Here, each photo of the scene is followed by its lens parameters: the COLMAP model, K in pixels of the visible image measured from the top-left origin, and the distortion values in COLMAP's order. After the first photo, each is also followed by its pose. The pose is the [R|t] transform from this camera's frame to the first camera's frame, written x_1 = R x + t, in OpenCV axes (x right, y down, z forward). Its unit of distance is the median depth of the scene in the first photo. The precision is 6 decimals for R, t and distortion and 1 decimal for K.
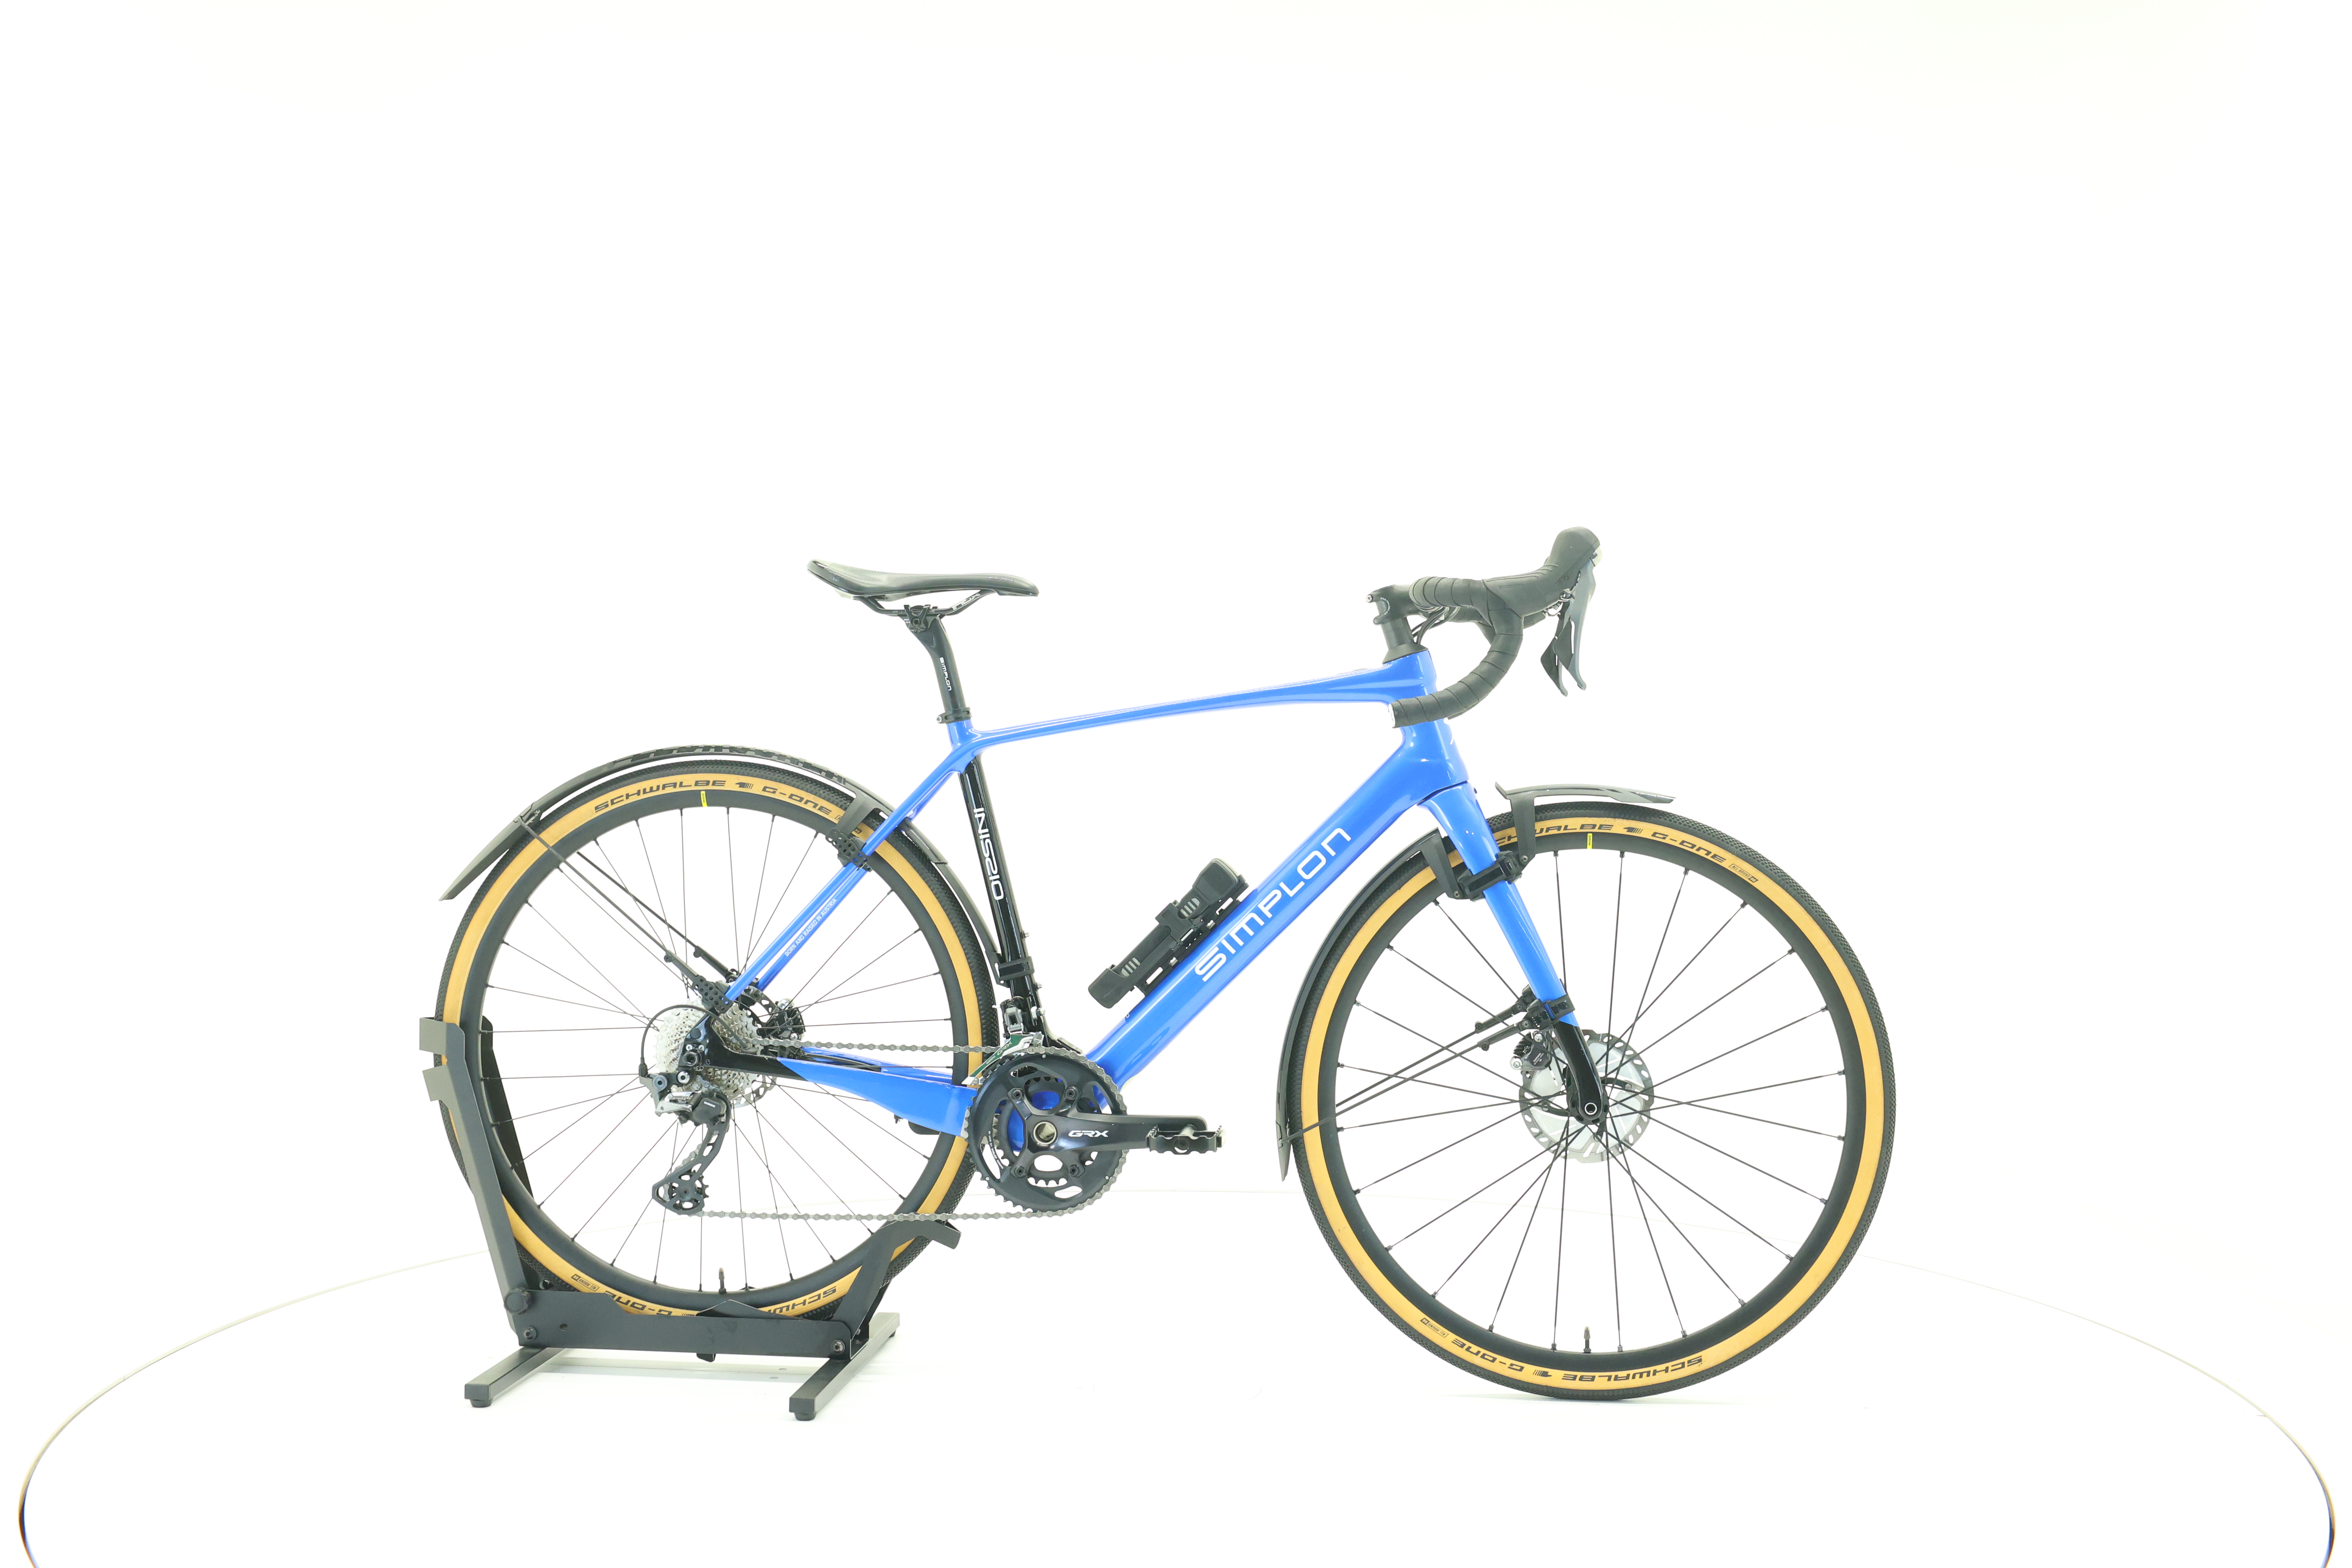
lens RADIAL K [[2491.0, 0, 1166.4], [0, 2491.0, 783.5], [0, 0, 1]] dist [-0.005484, 0.000000]
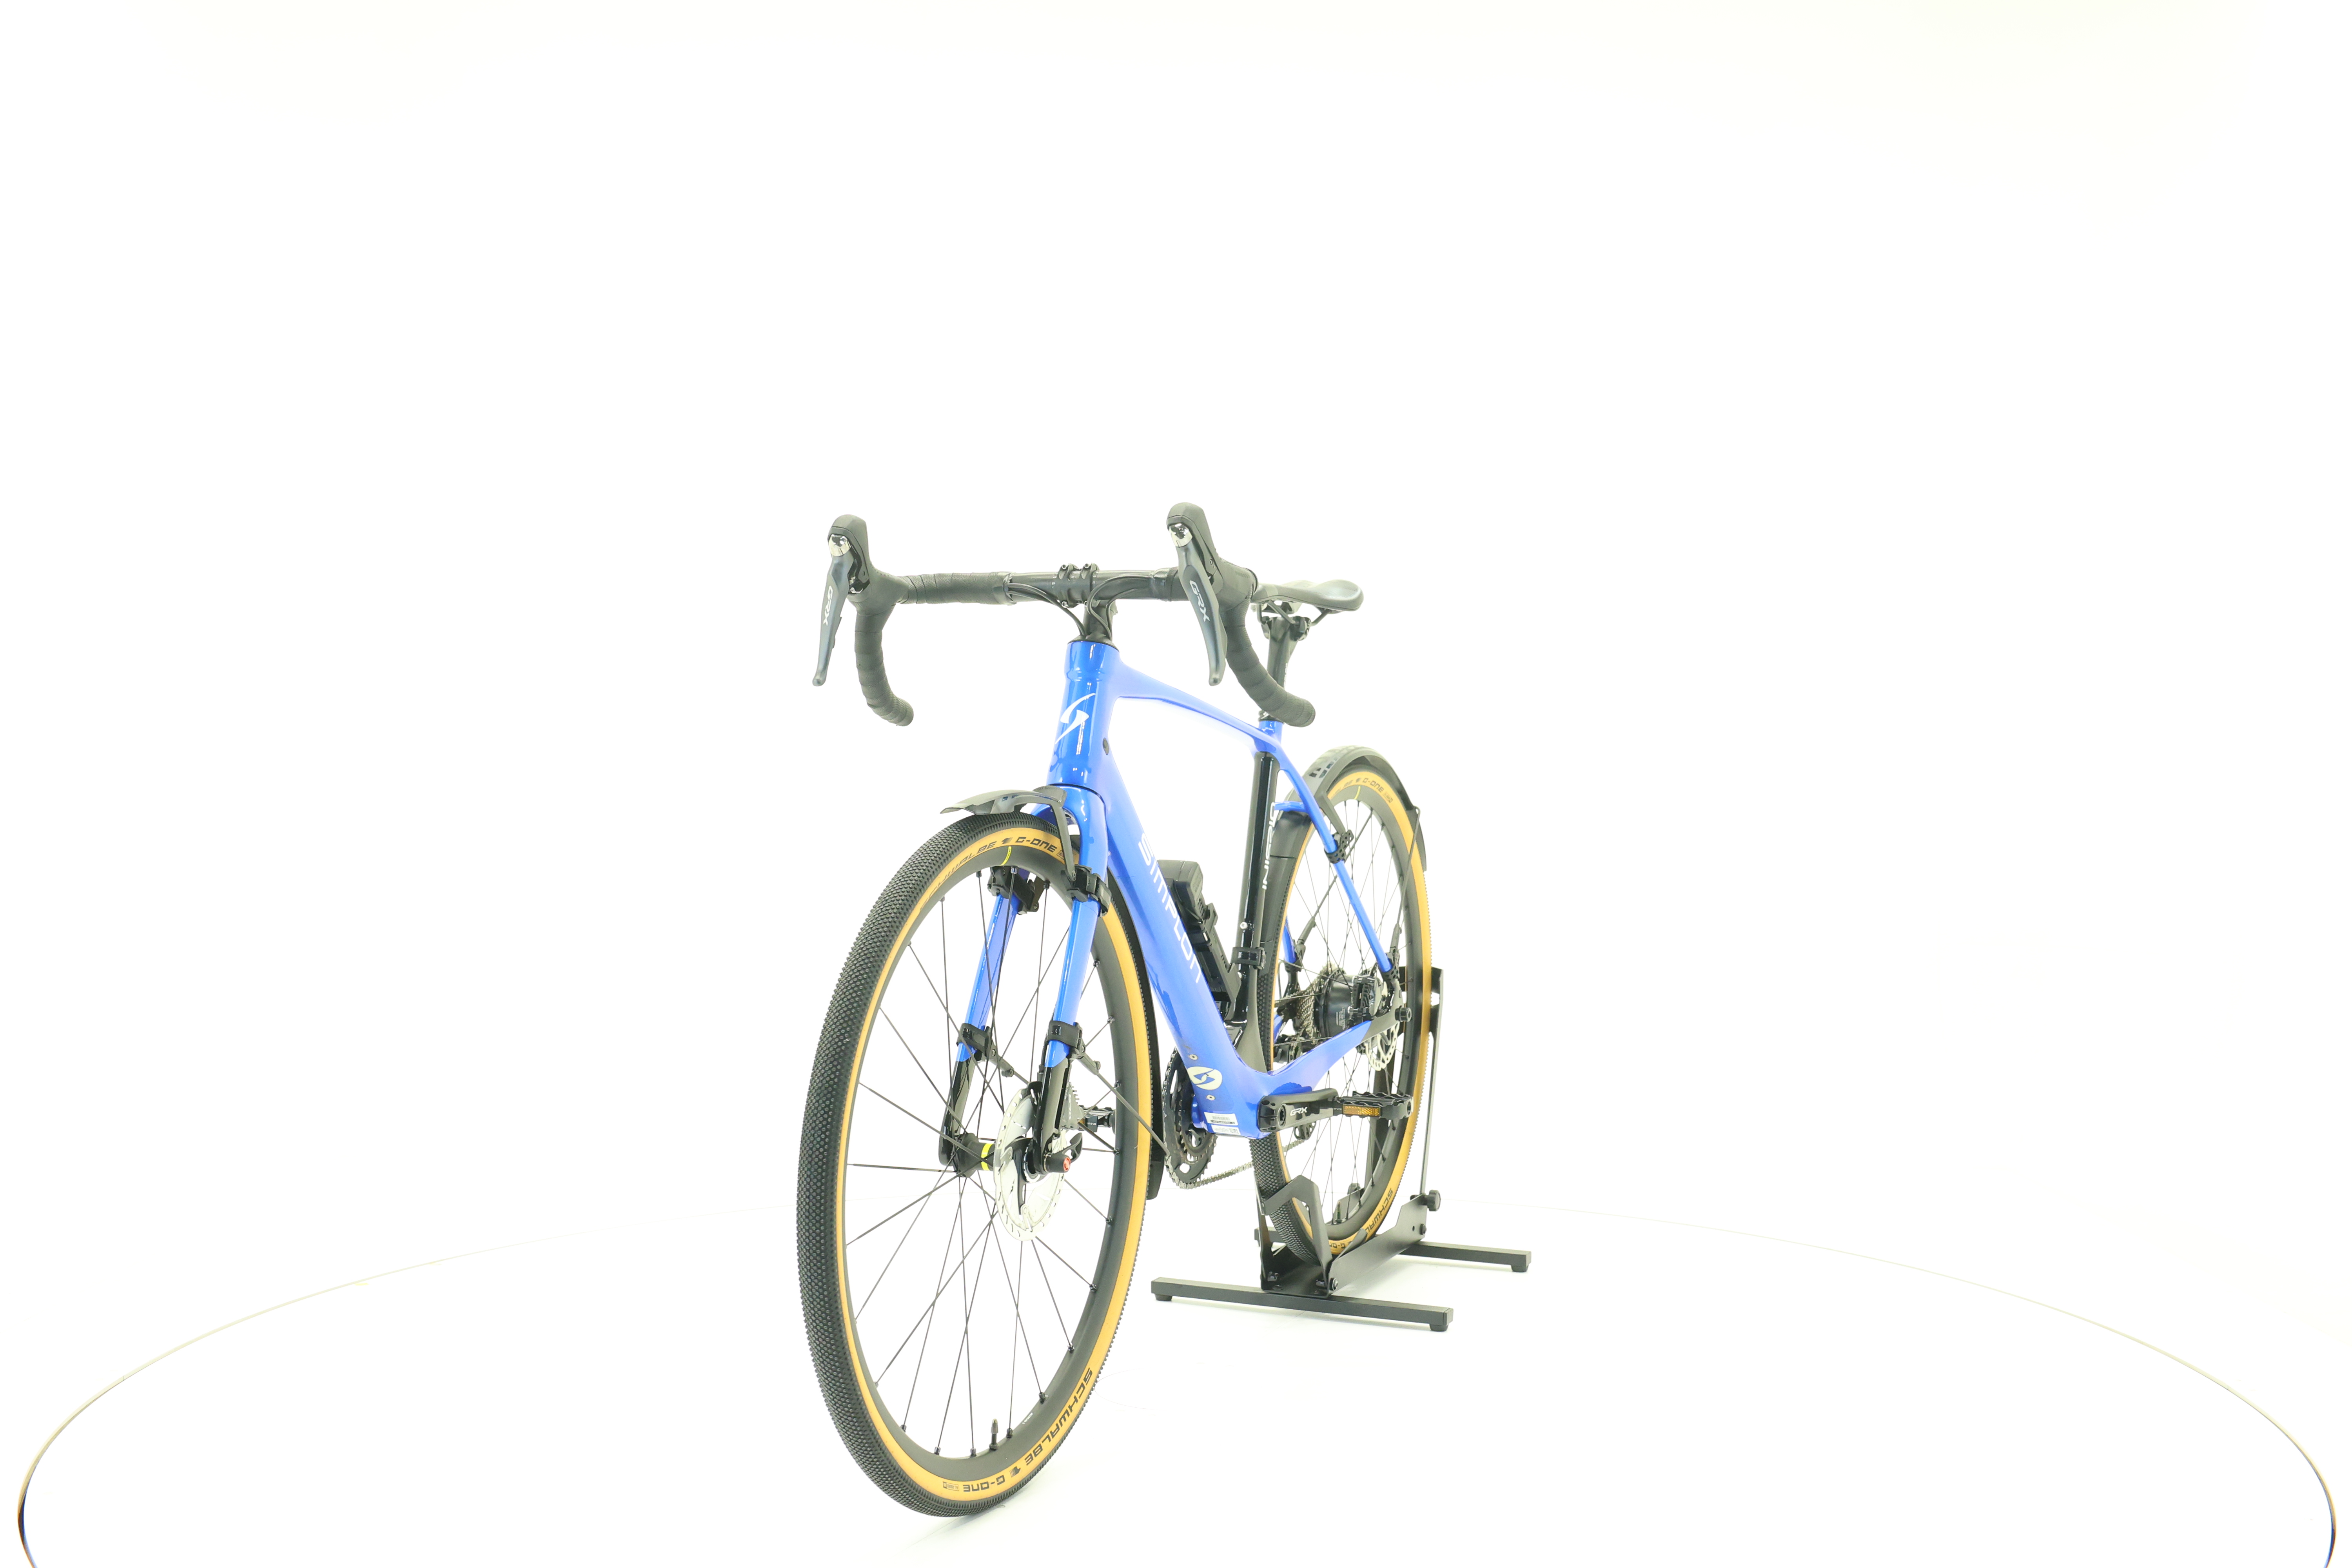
lens RADIAL K [[2502.8, 0, 1186.1], [0, 2502.8, 797.0], [0, 0, 1]] dist [0.001837, 0.000000]
pose [[0.294458, -0.022116, 0.955408, -0.632804], [0.005844, 0.999755, 0.021342, -0.015392], [-0.955647, -0.000701, 0.294515, 0.675230]]
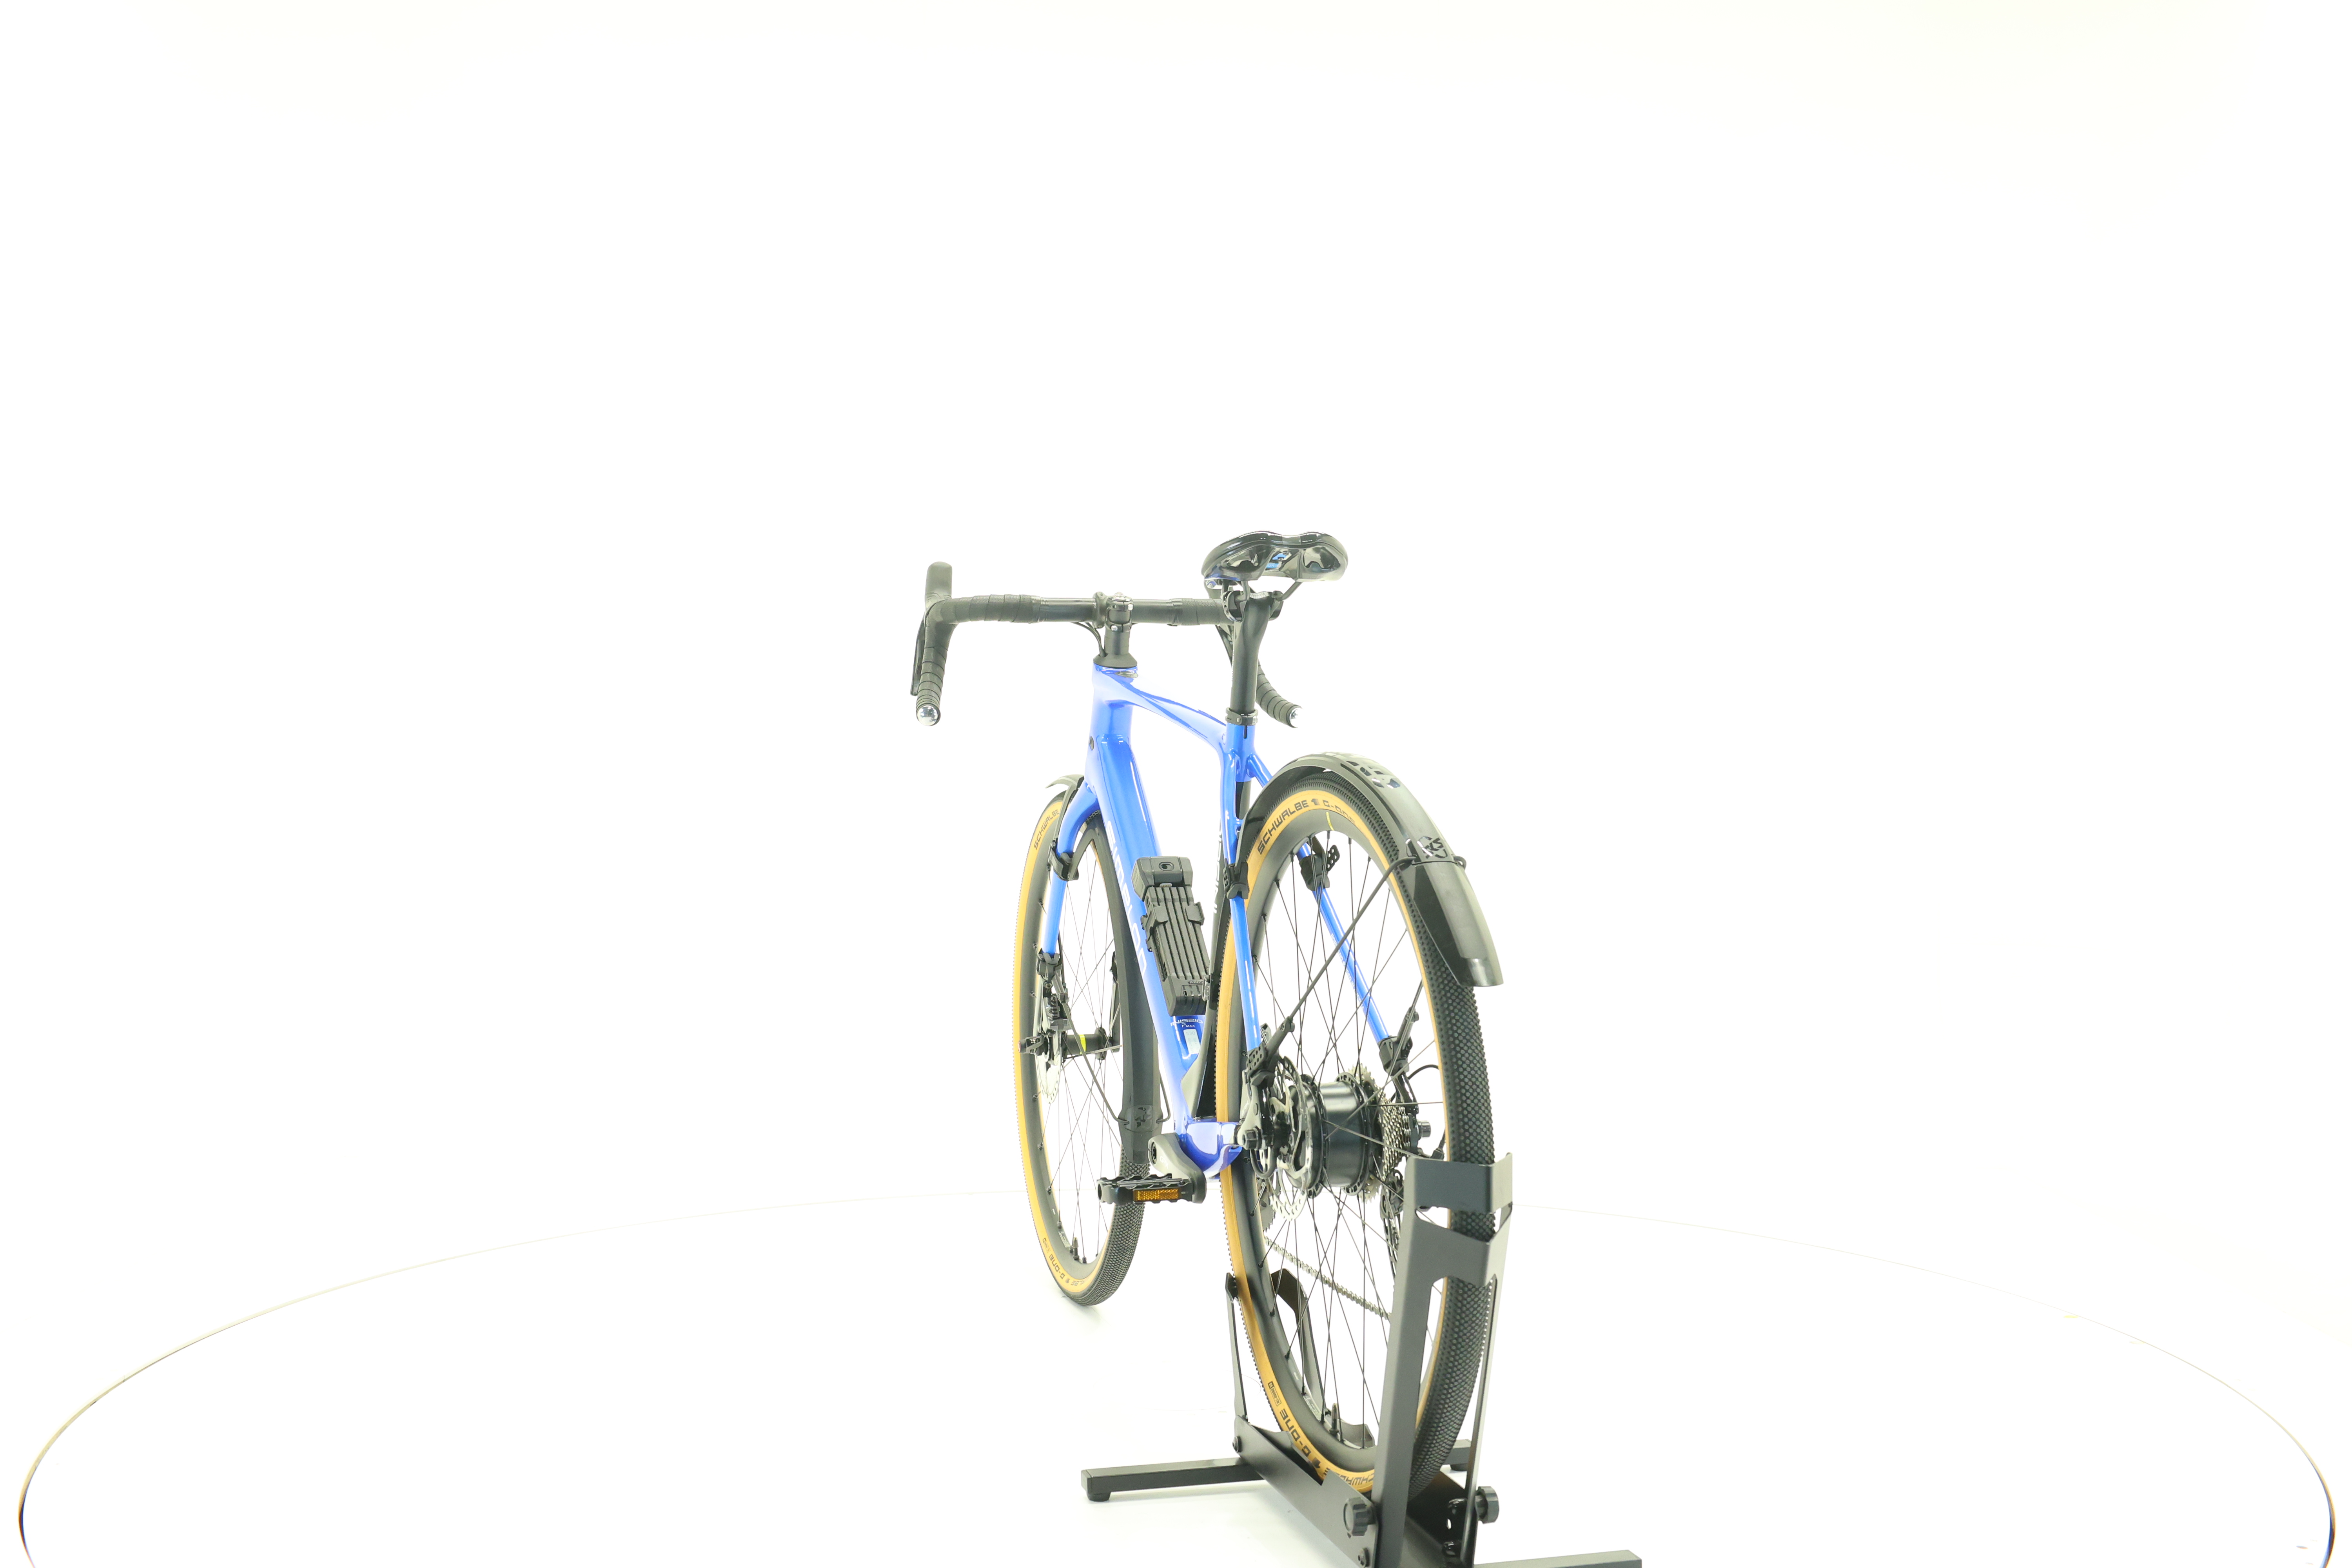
lens RADIAL K [[2502.8, 0, 1181.1], [0, 2502.8, 780.6], [0, 0, 1]] dist [0.001837, 0.000000]
pose [[0.381289, 0.023772, -0.924150, 1.264636], [-0.017600, 0.999675, 0.018453, -0.019068], [0.924288, 0.009229, 0.381584, 0.589185]]
